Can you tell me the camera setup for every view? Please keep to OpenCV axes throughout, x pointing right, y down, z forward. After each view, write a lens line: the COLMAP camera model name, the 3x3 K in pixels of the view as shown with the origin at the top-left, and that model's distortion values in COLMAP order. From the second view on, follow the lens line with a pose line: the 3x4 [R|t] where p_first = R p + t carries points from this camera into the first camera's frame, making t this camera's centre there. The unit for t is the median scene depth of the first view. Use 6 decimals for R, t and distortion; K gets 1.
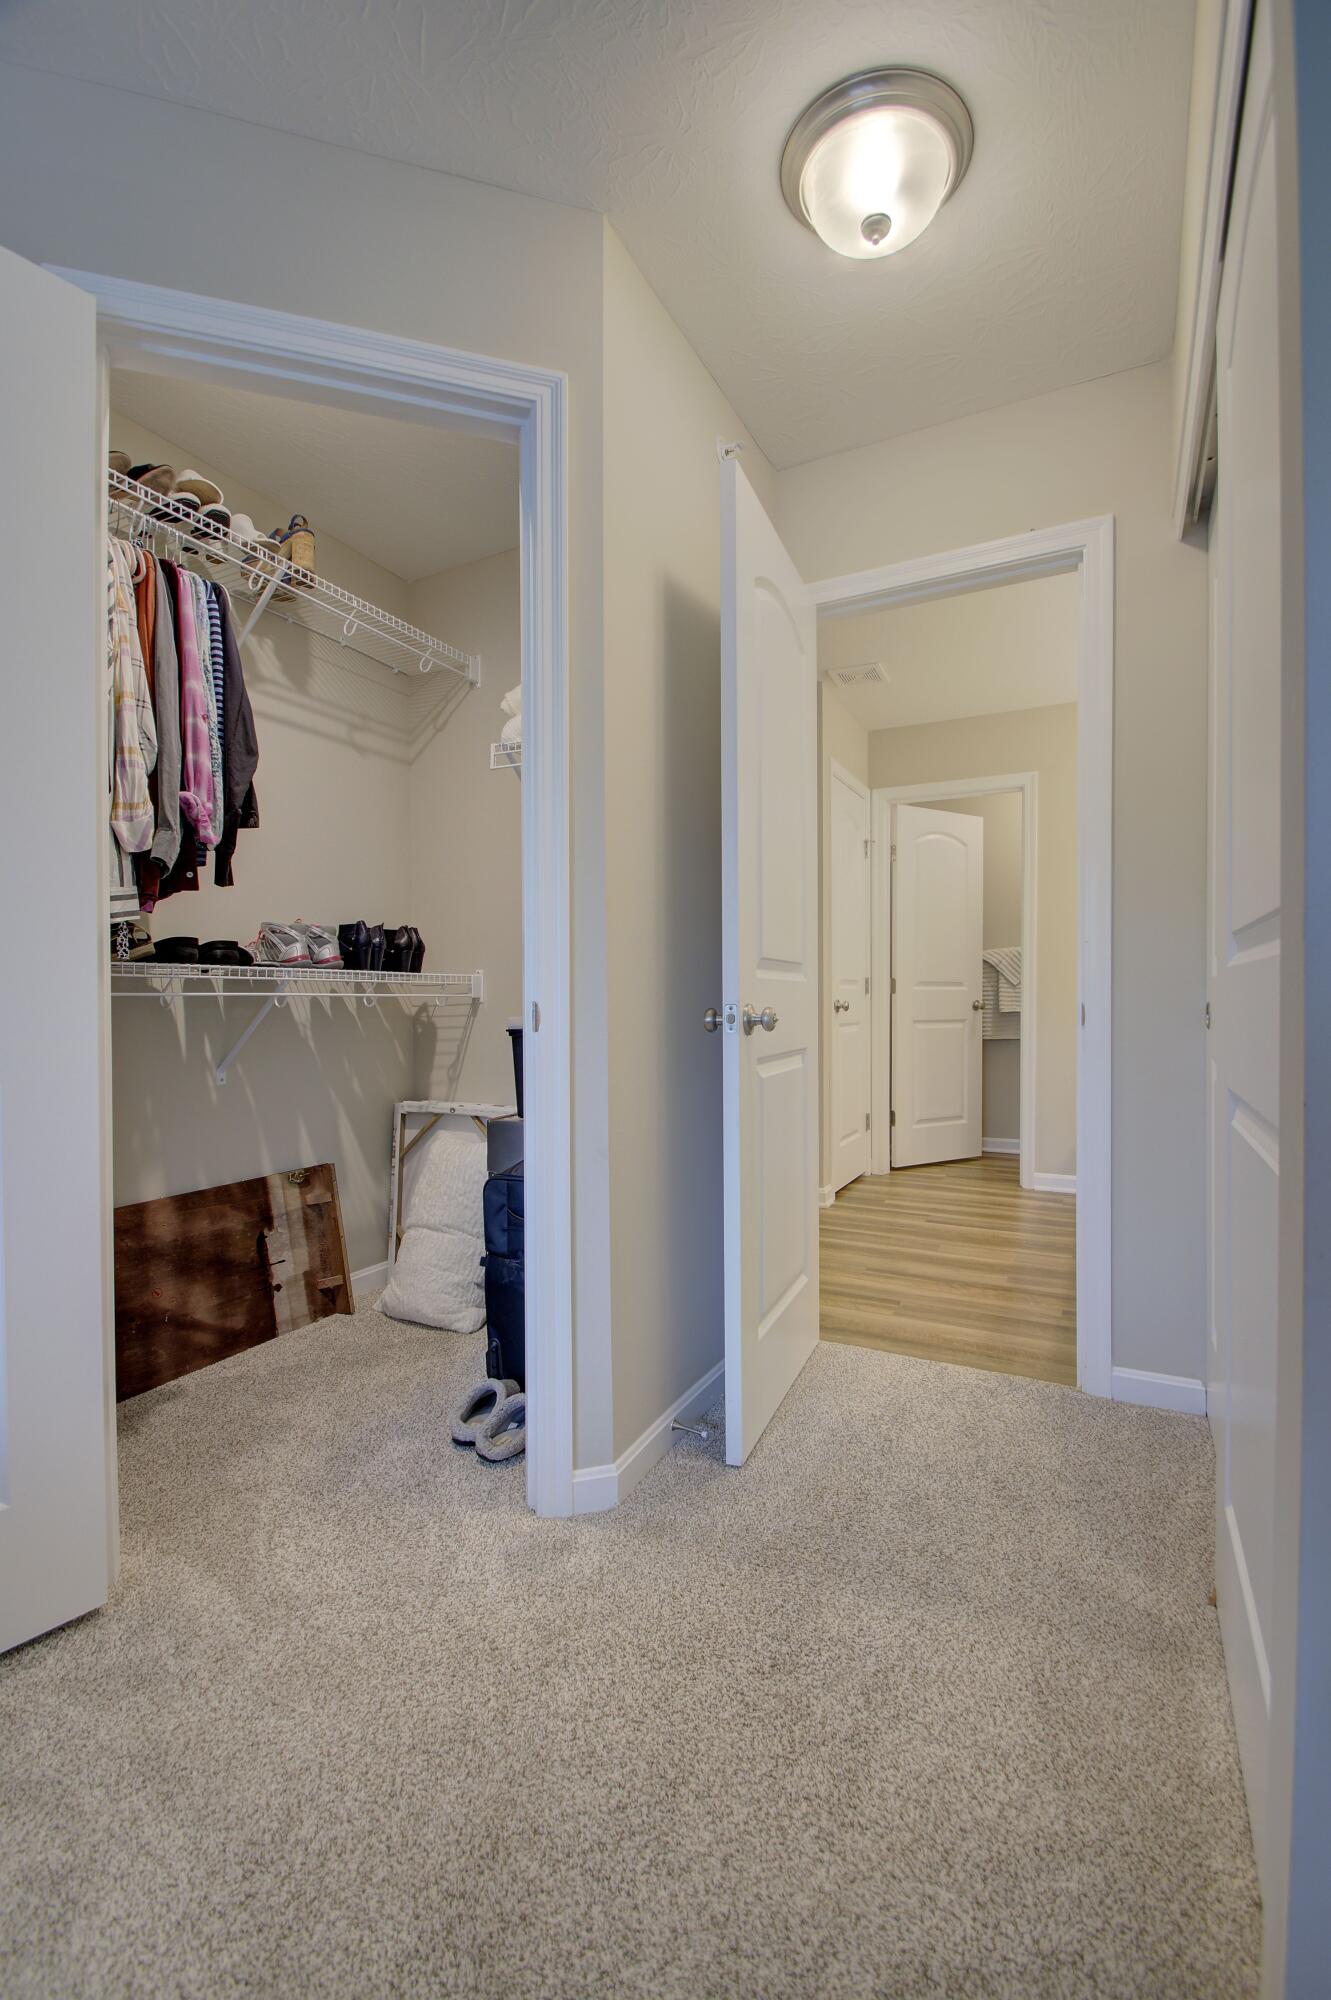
lens RADIAL K [[875.3, 0, 673.0], [0, 875.3, 1005.6], [0, 0, 1]] dist [-0.024692, -0.001729]
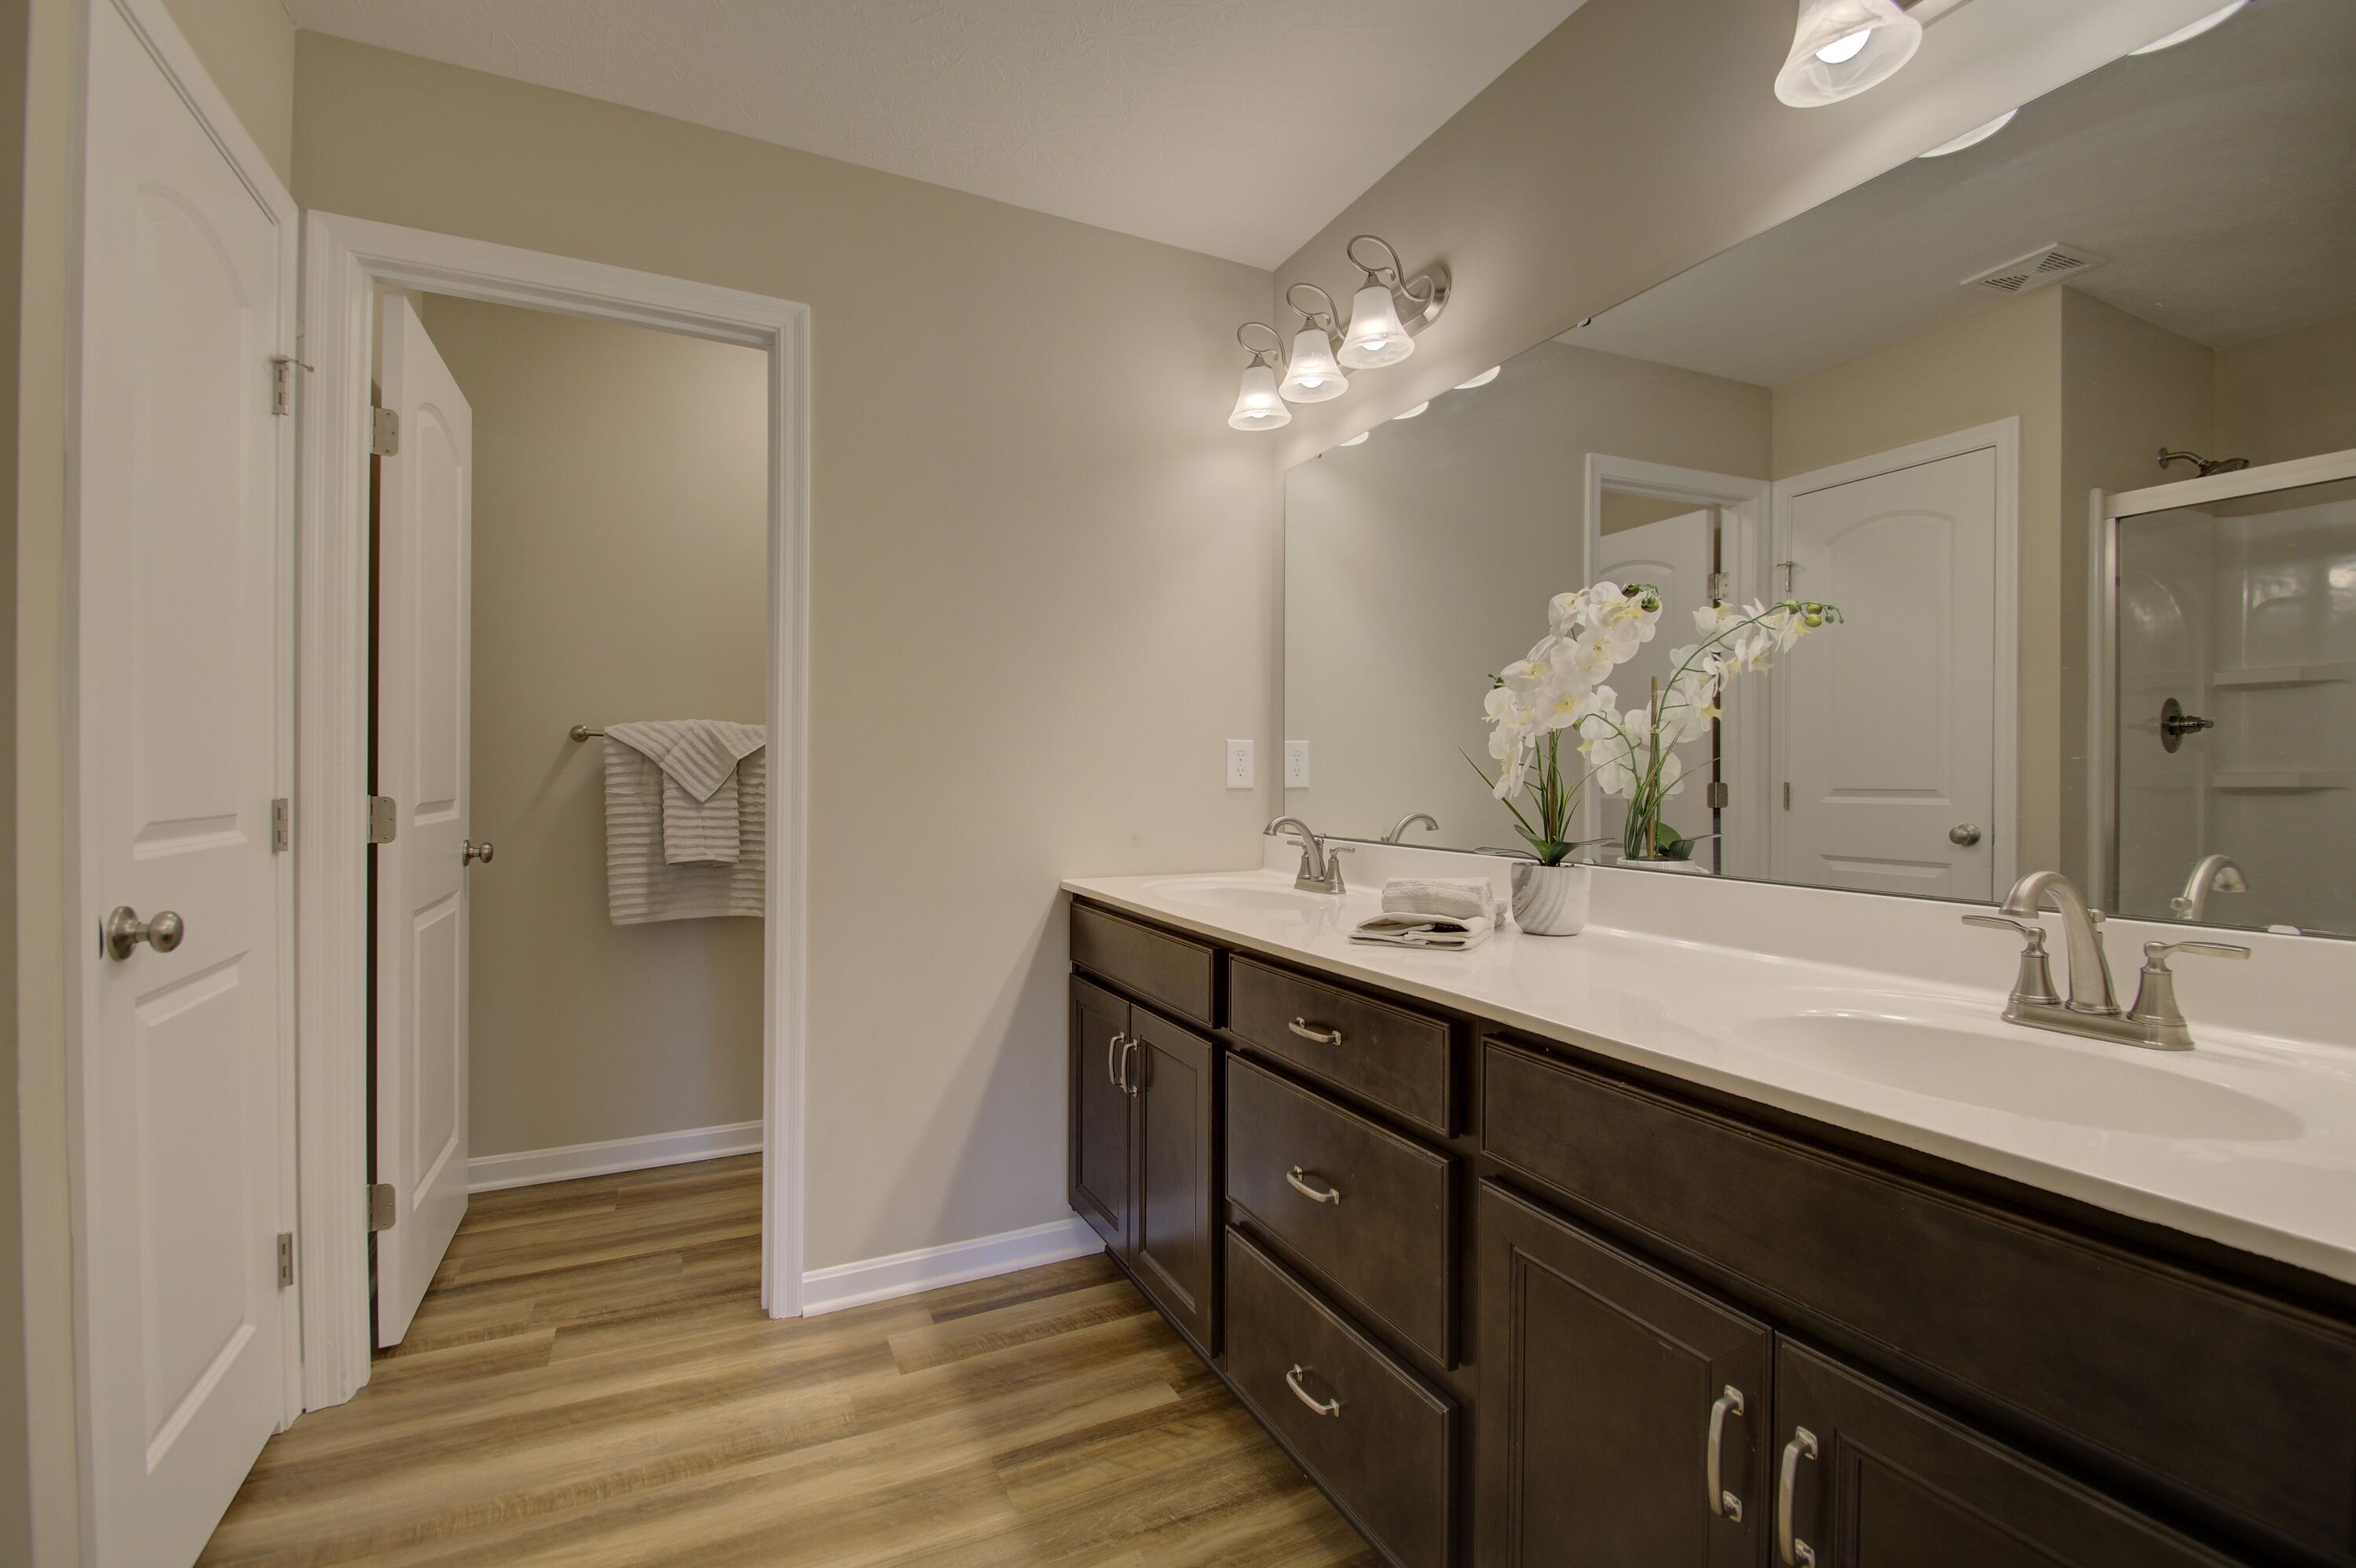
lens RADIAL K [[1031.0, 0, 1185.6], [0, 1031.0, 774.5], [0, 0, 1]] dist [-0.024692, -0.001729]
pose [[0.594303, 0.001561, 0.804240, 0.125059], [-0.001560, 0.999998, -0.000788, -0.041104], [-0.804240, -0.000786, 0.594304, 0.527119]]
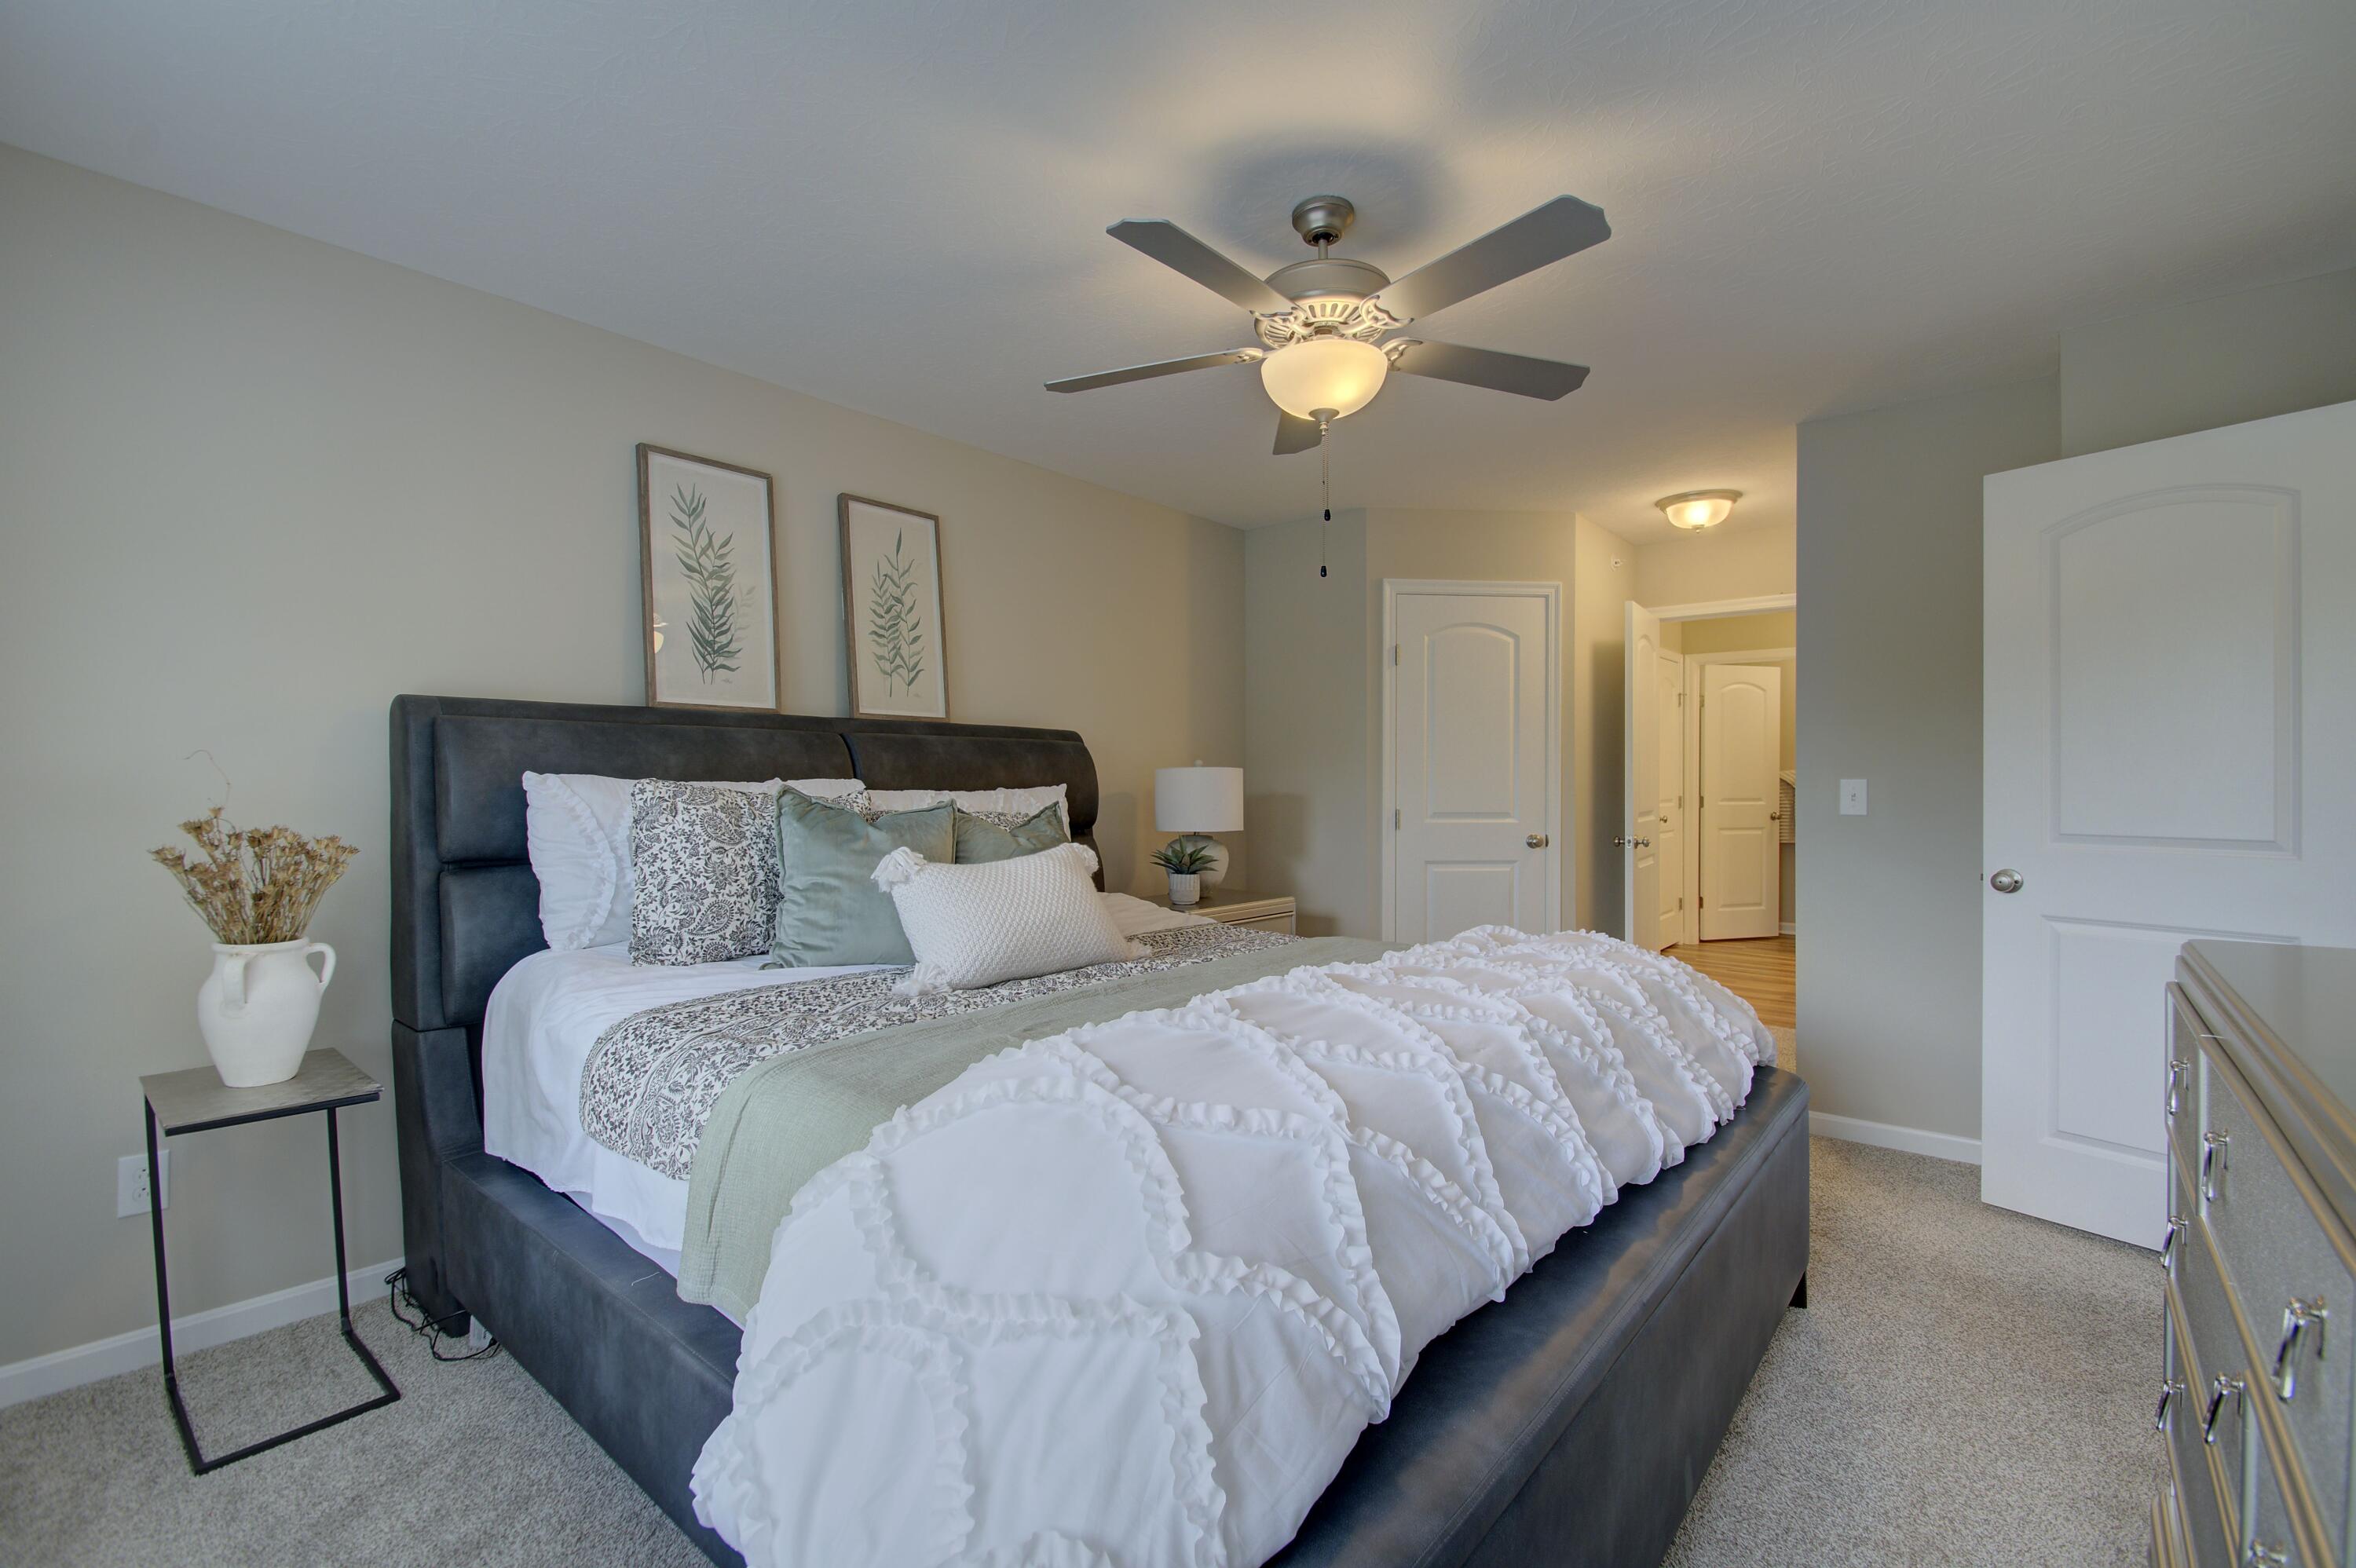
lens RADIAL K [[1031.0, 0, 1178.2], [0, 1031.0, 783.3], [0, 0, 1]] dist [-0.024692, -0.001729]
pose [[0.975014, 0.000776, -0.222141, -0.180365], [-0.001471, 0.999995, -0.002964, -0.047276], [0.222138, 0.003217, 0.975010, -0.703424]]
